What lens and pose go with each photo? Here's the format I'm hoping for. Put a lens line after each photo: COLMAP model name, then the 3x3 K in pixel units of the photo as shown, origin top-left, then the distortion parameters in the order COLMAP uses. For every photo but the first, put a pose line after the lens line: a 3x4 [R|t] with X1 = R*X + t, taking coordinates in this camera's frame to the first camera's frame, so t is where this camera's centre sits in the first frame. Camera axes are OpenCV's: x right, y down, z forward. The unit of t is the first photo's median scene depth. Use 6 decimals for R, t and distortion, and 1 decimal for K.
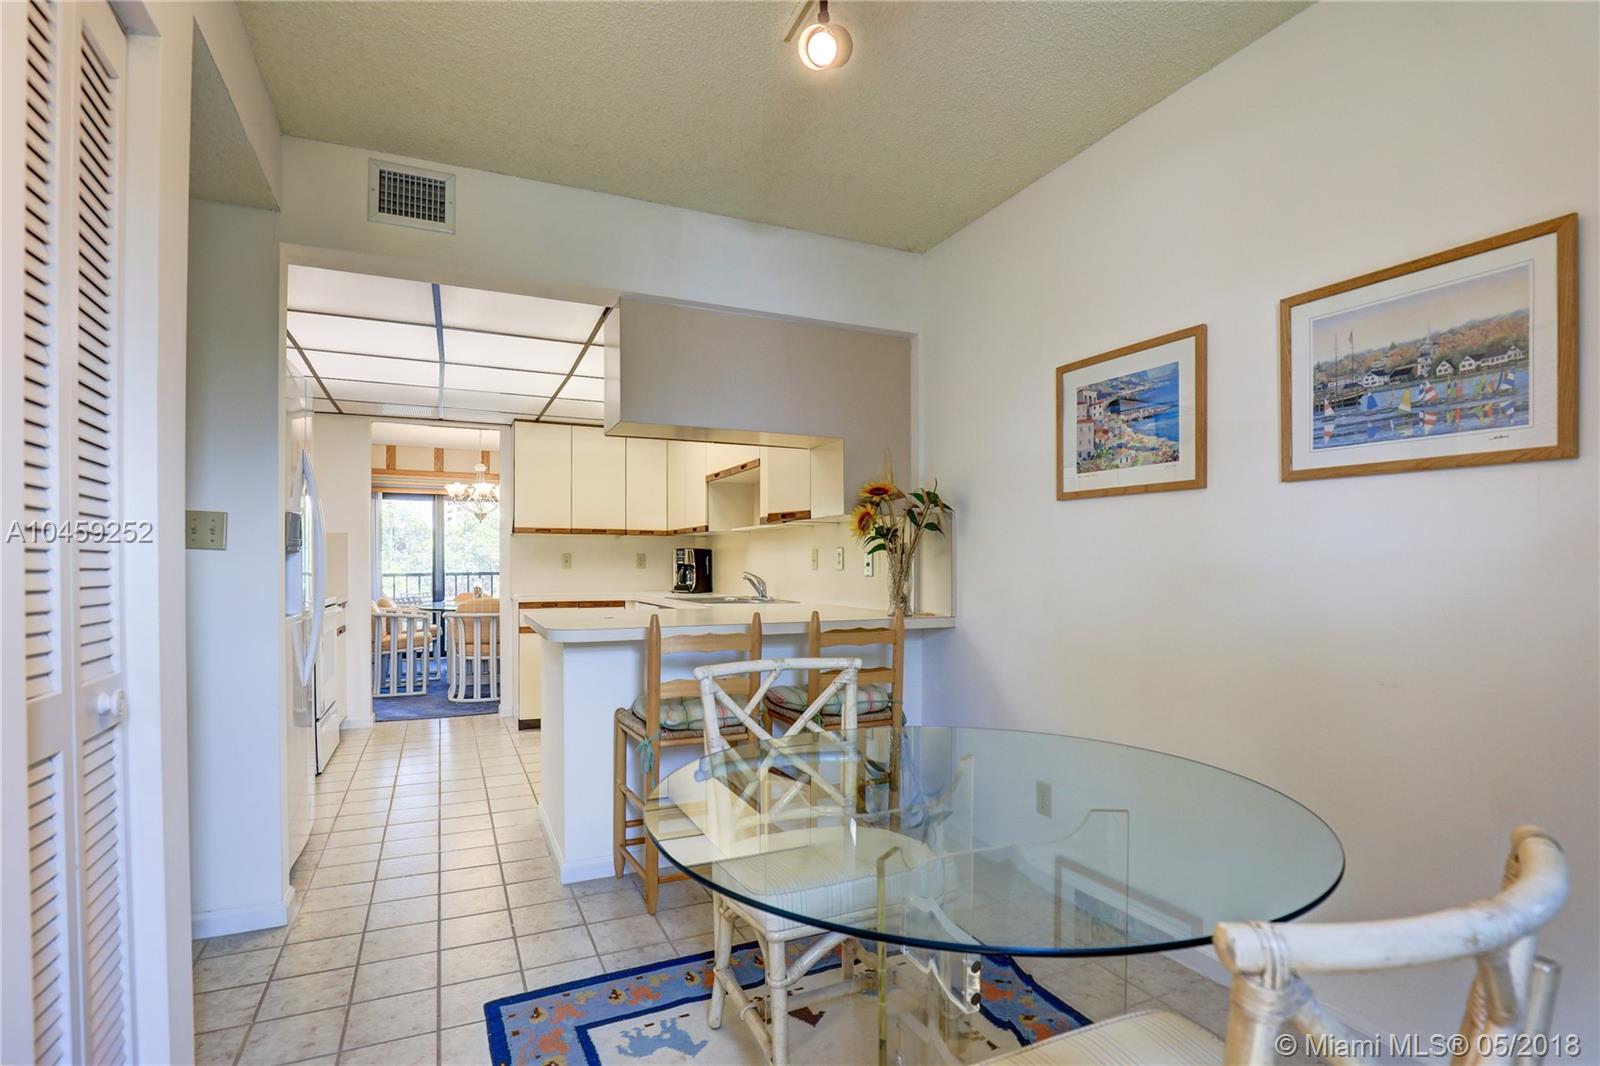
lens RADIAL K [[752.0, 0, 797.9], [0, 752.0, 546.4], [0, 0, 1]] dist [-0.021644, 0.002022]
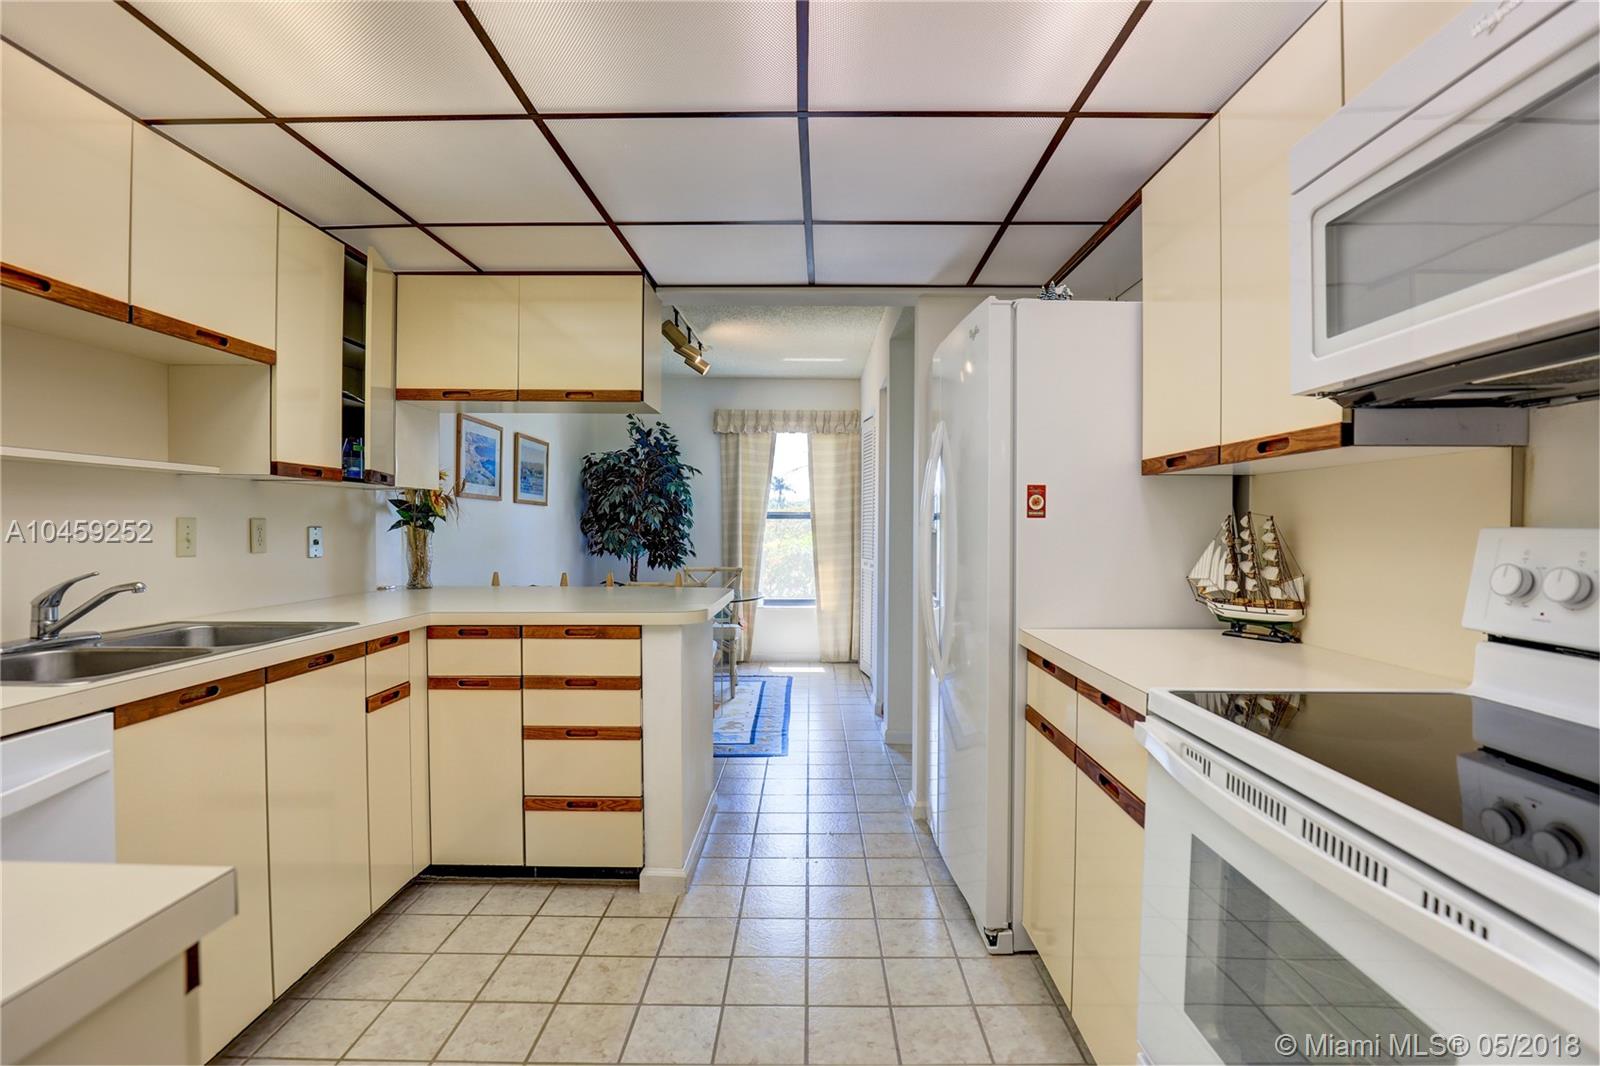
lens RADIAL K [[752.0, 0, 806.8], [0, 752.0, 532.6], [0, 0, 1]] dist [-0.021644, 0.002022]
pose [[-0.896816, -0.004909, 0.442376, -0.435081], [-0.007691, 0.999960, -0.004496, 0.004833], [-0.442336, -0.007434, -0.896818, 0.894312]]
